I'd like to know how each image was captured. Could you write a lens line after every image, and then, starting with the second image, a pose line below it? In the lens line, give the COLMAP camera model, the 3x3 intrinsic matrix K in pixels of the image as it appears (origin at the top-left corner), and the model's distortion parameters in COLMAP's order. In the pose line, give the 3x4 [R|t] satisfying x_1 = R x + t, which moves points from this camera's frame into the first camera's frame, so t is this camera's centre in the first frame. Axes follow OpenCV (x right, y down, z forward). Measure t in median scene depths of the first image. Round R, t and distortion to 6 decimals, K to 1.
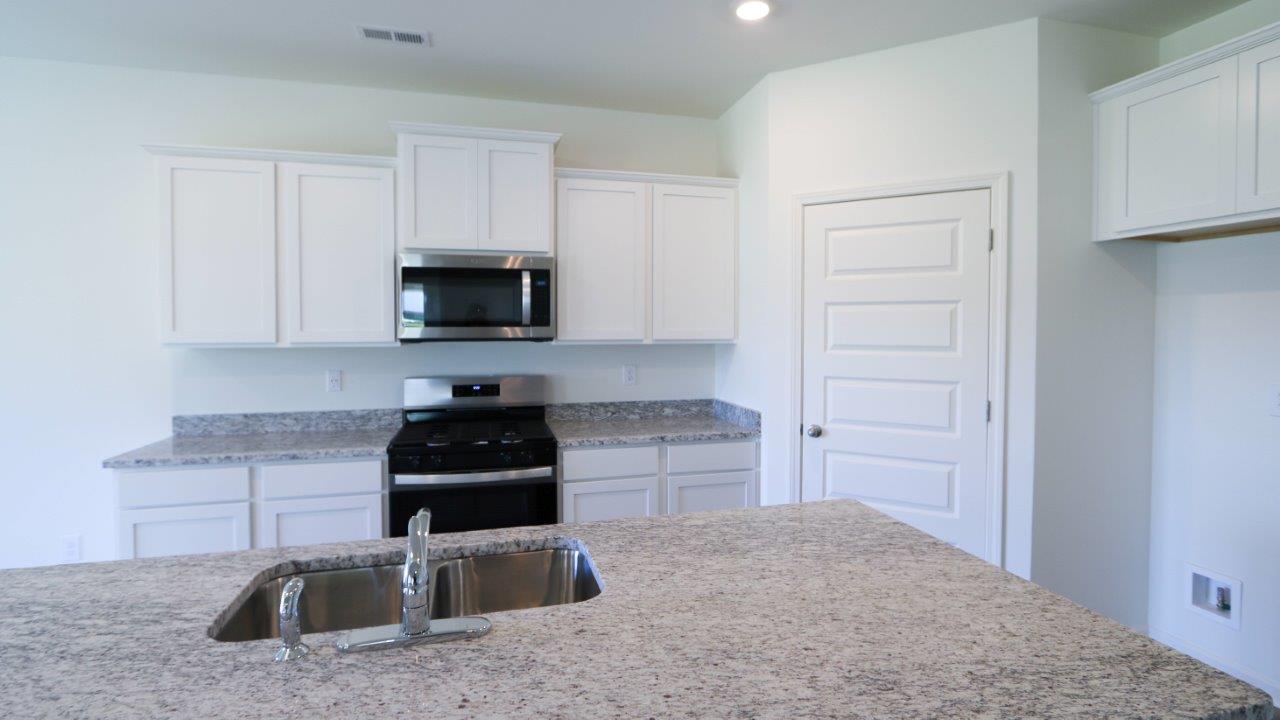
lens RADIAL K [[611.4, 0, 623.6], [0, 611.4, 335.7], [0, 0, 1]] dist [-0.024585, 0.004517]
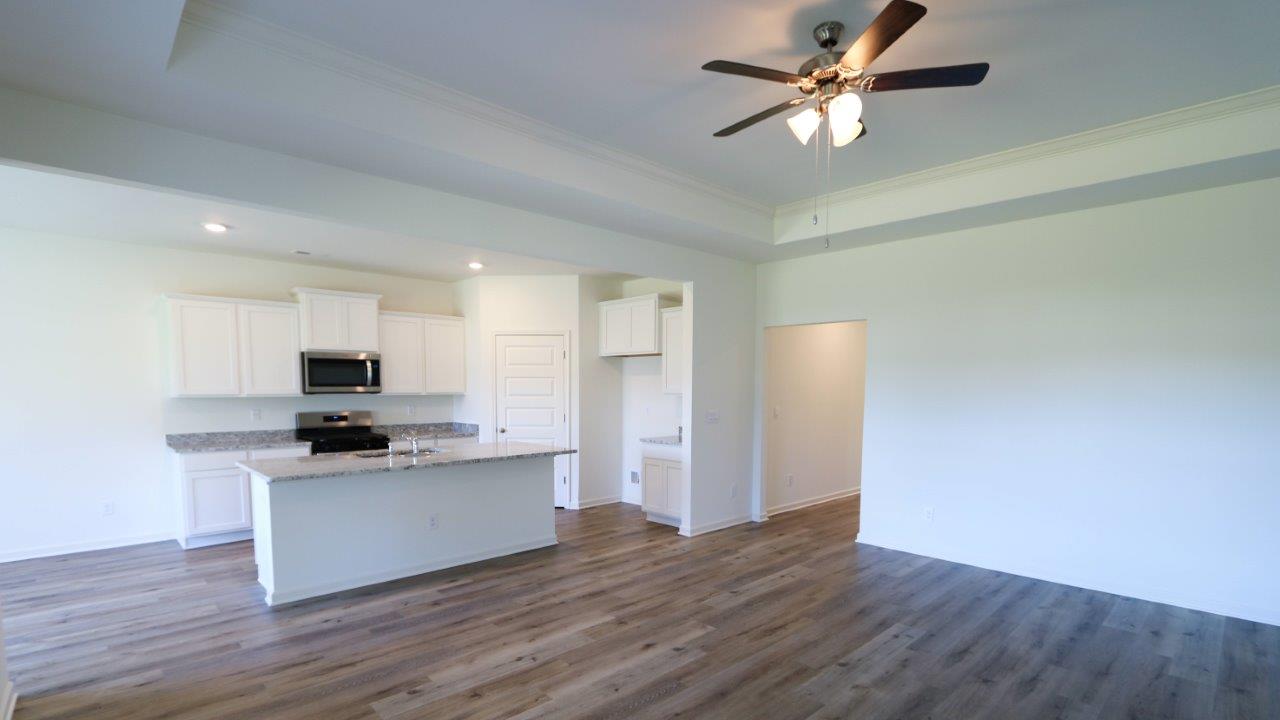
lens RADIAL K [[611.4, 0, 633.0], [0, 611.4, 430.5], [0, 0, 1]] dist [-0.024585, 0.004517]
pose [[0.872562, -0.032342, 0.487432, -0.394769], [0.003796, 0.998225, 0.059439, 0.015788], [-0.488489, -0.050014, 0.871136, -1.304407]]
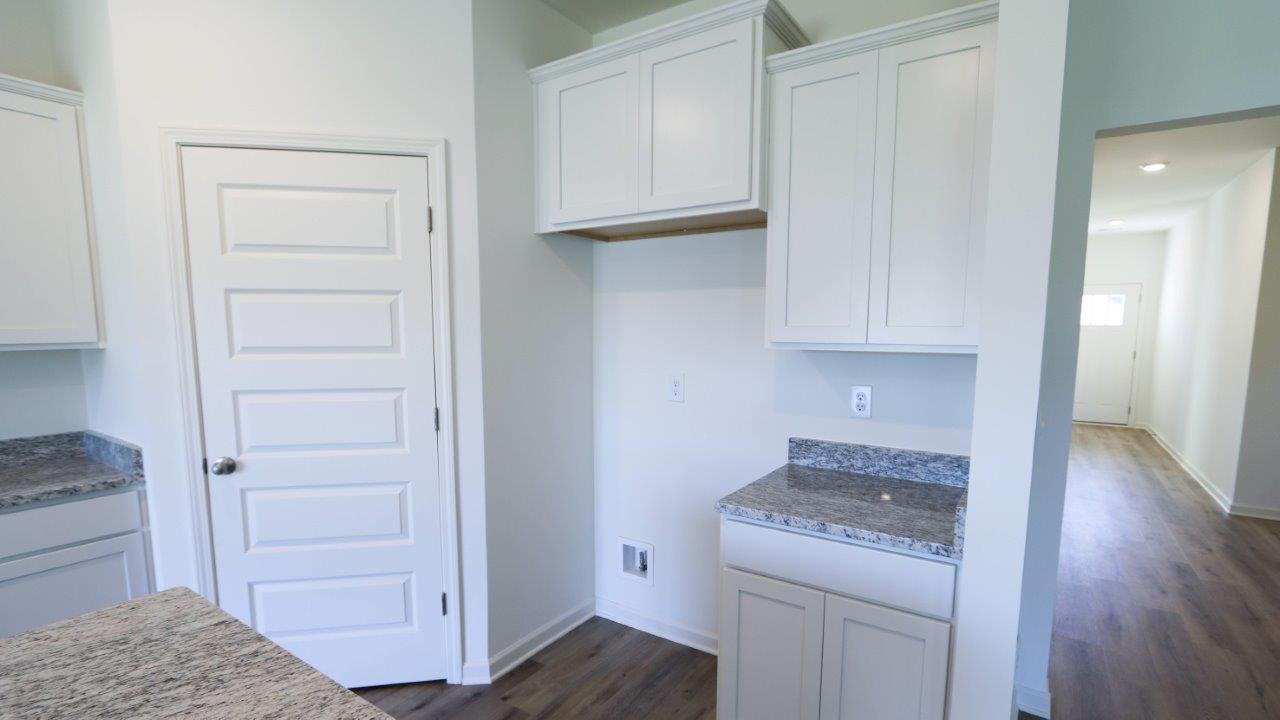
lens RADIAL K [[611.4, 0, 648.3], [0, 611.4, 397.2], [0, 0, 1]] dist [-0.024585, 0.004517]
pose [[0.738764, -0.077748, 0.669465, 0.204432], [0.007372, 0.994196, 0.107327, -0.000105], [-0.673924, -0.074354, 0.735049, 0.125243]]
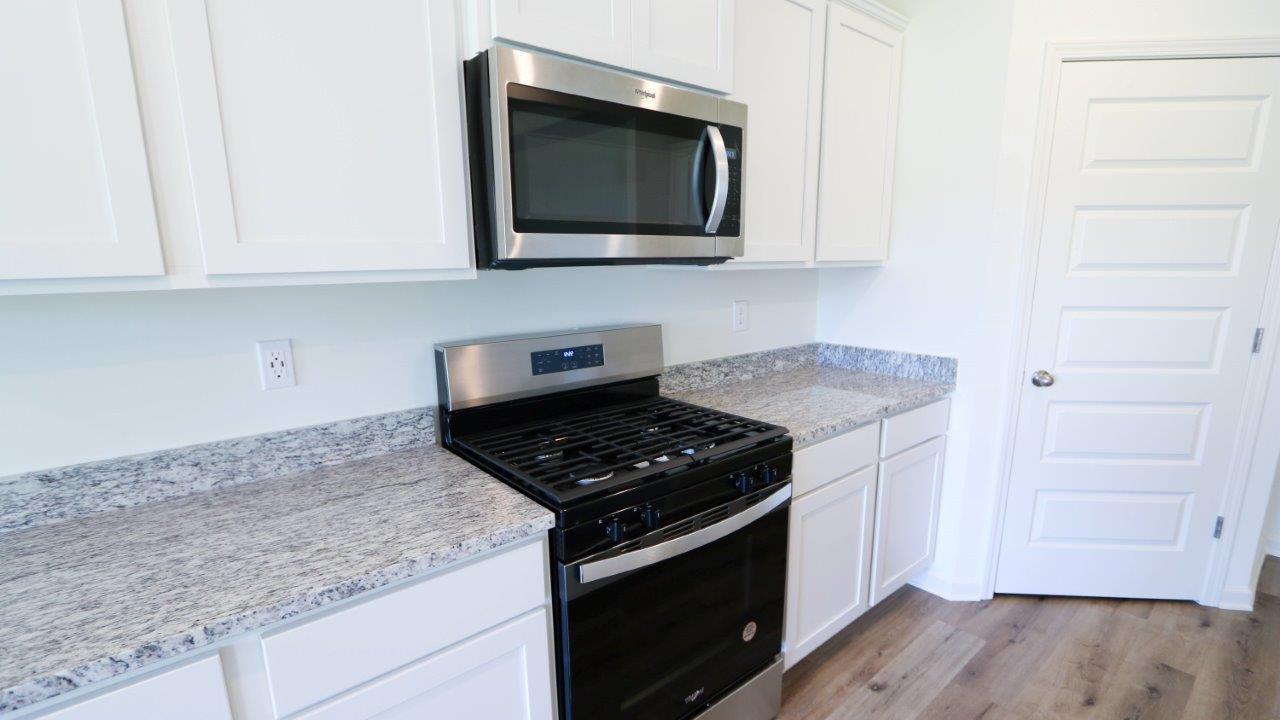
lens RADIAL K [[611.4, 0, 633.0], [0, 611.4, 383.8], [0, 0, 1]] dist [-0.024585, 0.004517]
pose [[0.898383, -0.096049, 0.428582, -0.462077], [0.013588, 0.981407, 0.191459, 0.009643], [-0.439003, -0.166179, 0.882984, 0.536435]]
